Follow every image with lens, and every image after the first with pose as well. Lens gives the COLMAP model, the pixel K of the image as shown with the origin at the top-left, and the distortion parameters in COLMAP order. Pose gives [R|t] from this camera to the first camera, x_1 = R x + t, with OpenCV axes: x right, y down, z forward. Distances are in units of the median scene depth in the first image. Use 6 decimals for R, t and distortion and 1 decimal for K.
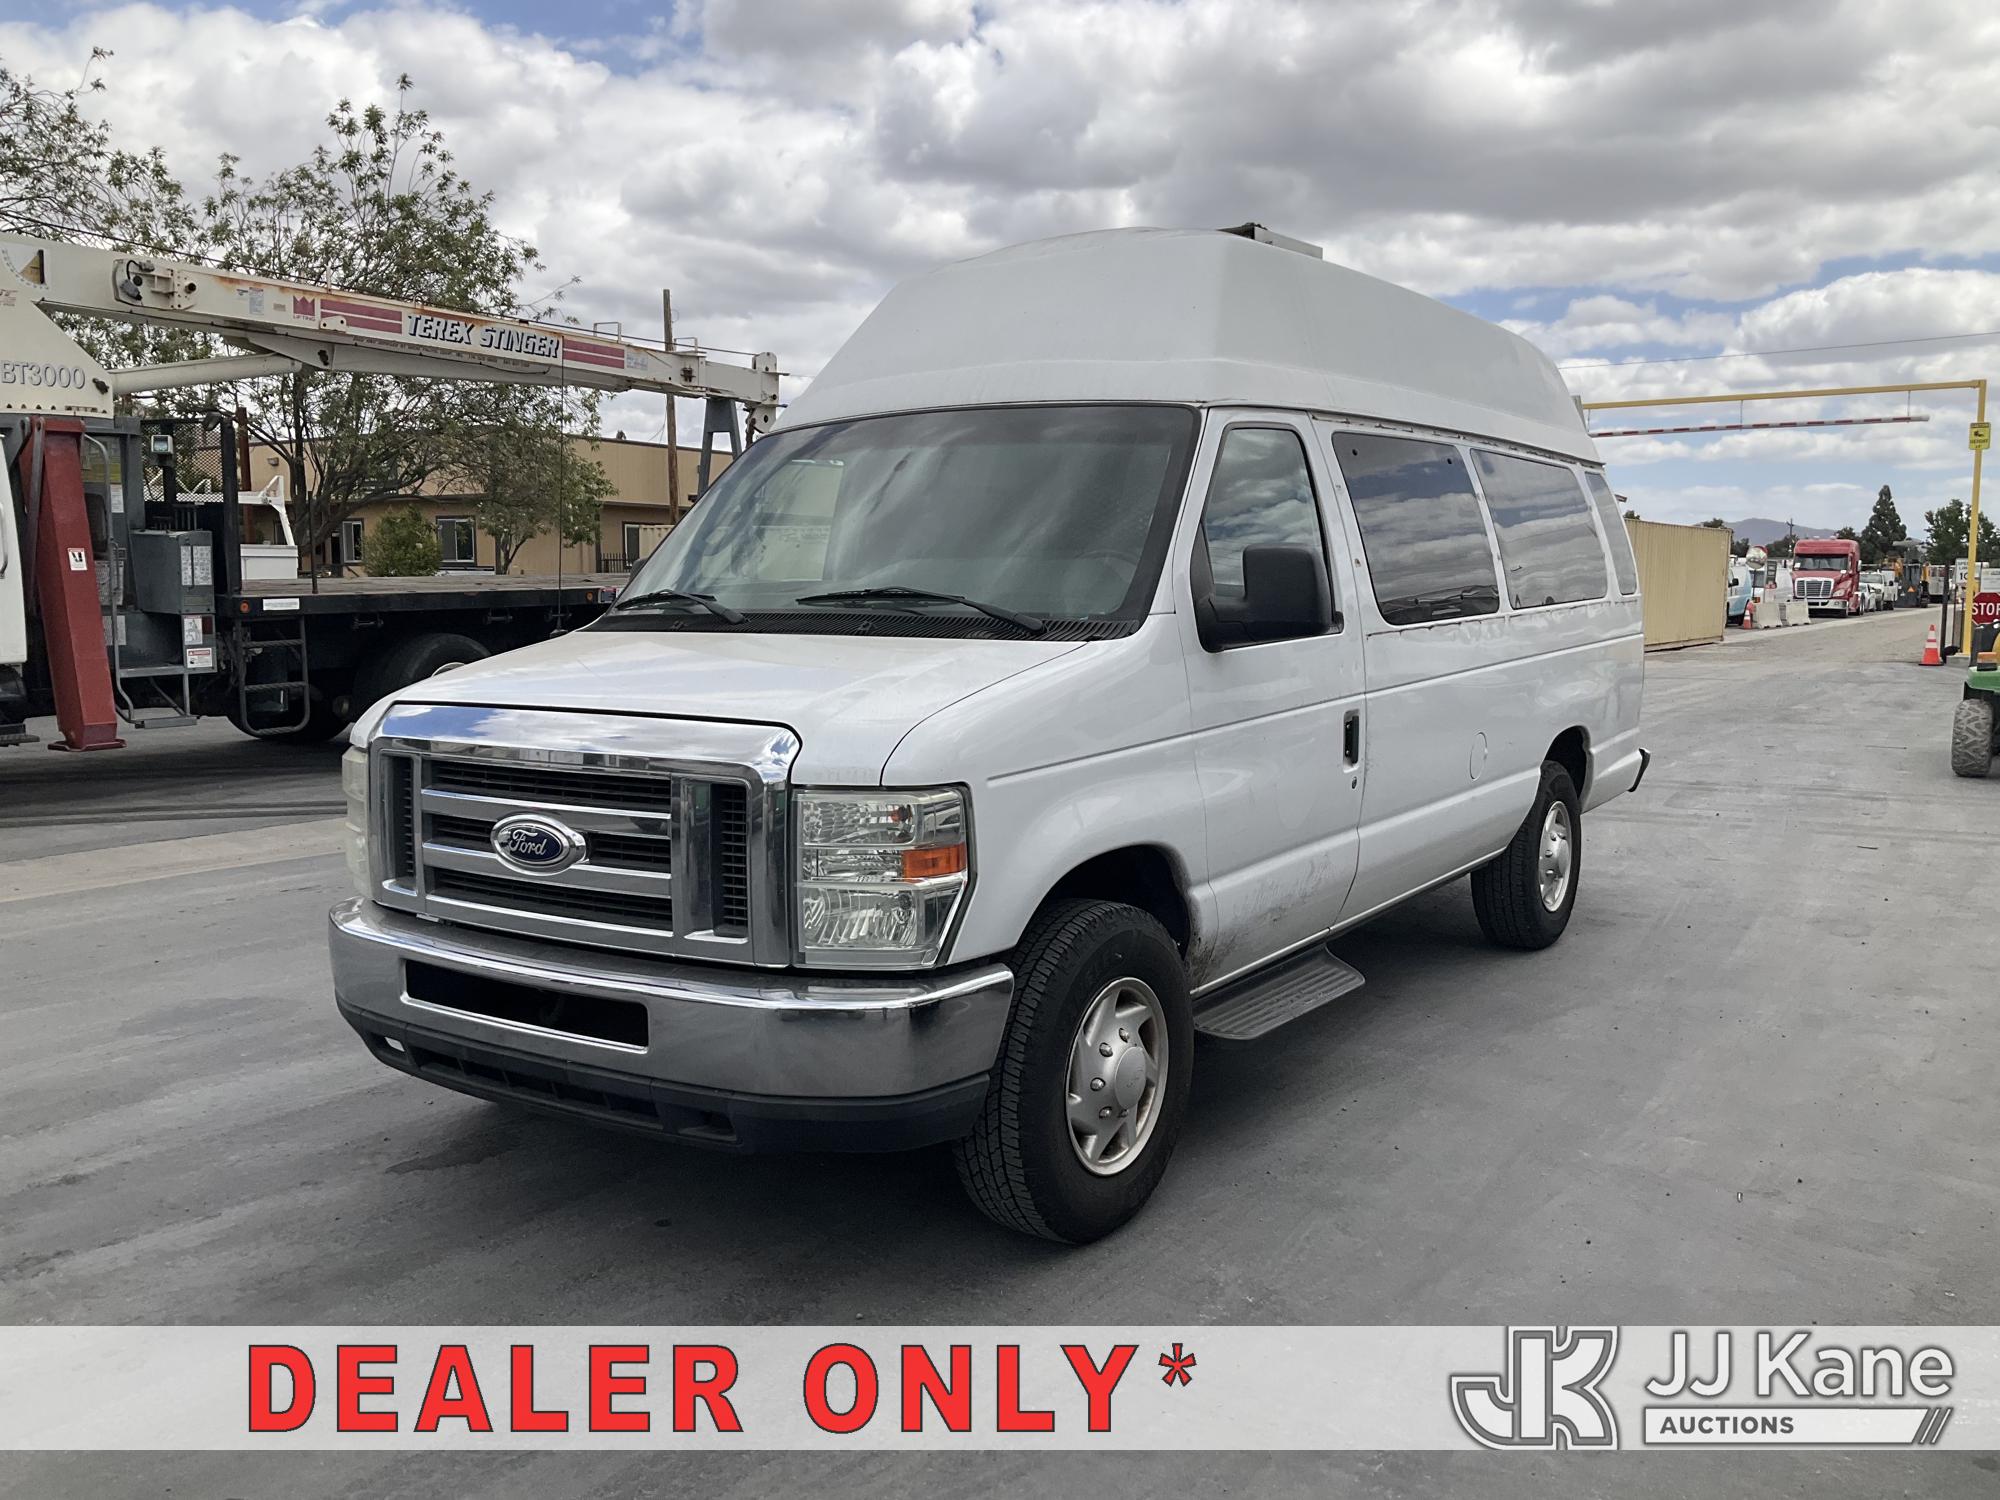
lens RADIAL K [[1690.7, 0, 1005.7], [0, 1690.7, 775.1], [0, 0, 1]] dist [0.009466, 0.007182]
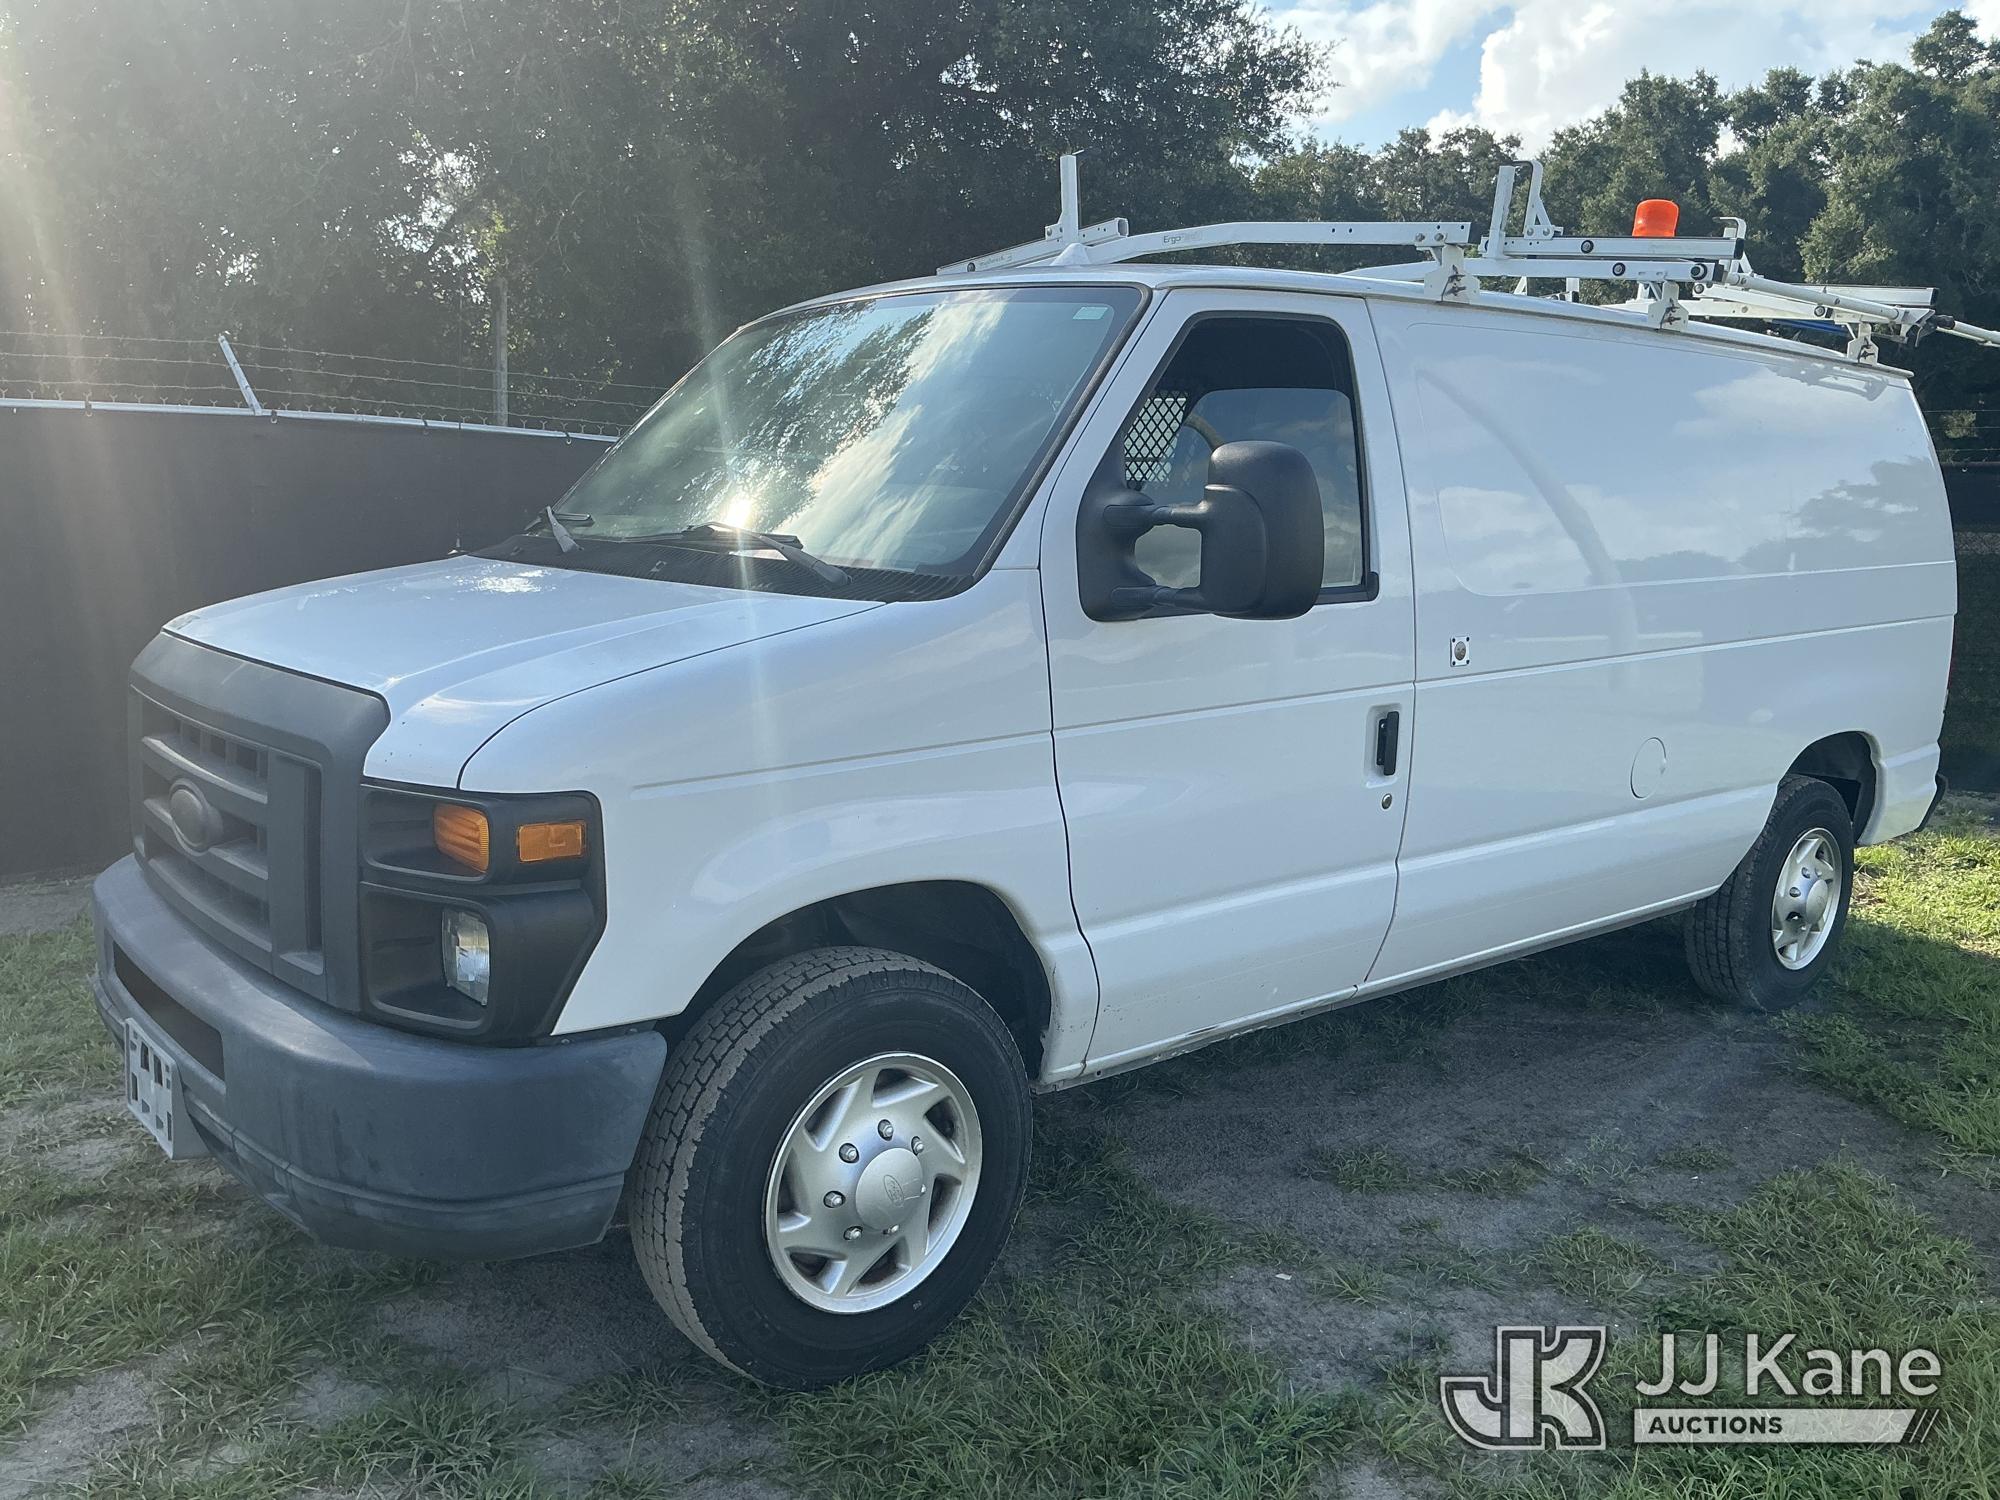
lens RADIAL K [[1679.8, 0, 1001.5], [0, 1679.8, 750.5], [0, 0, 1]] dist [0.001313, -0.002592]
pose [[0.964414, 0.072529, -0.254252, 0.287764], [-0.064454, 0.997120, 0.039960, -0.046102], [0.256418, -0.022150, 0.966312, 0.297649]]
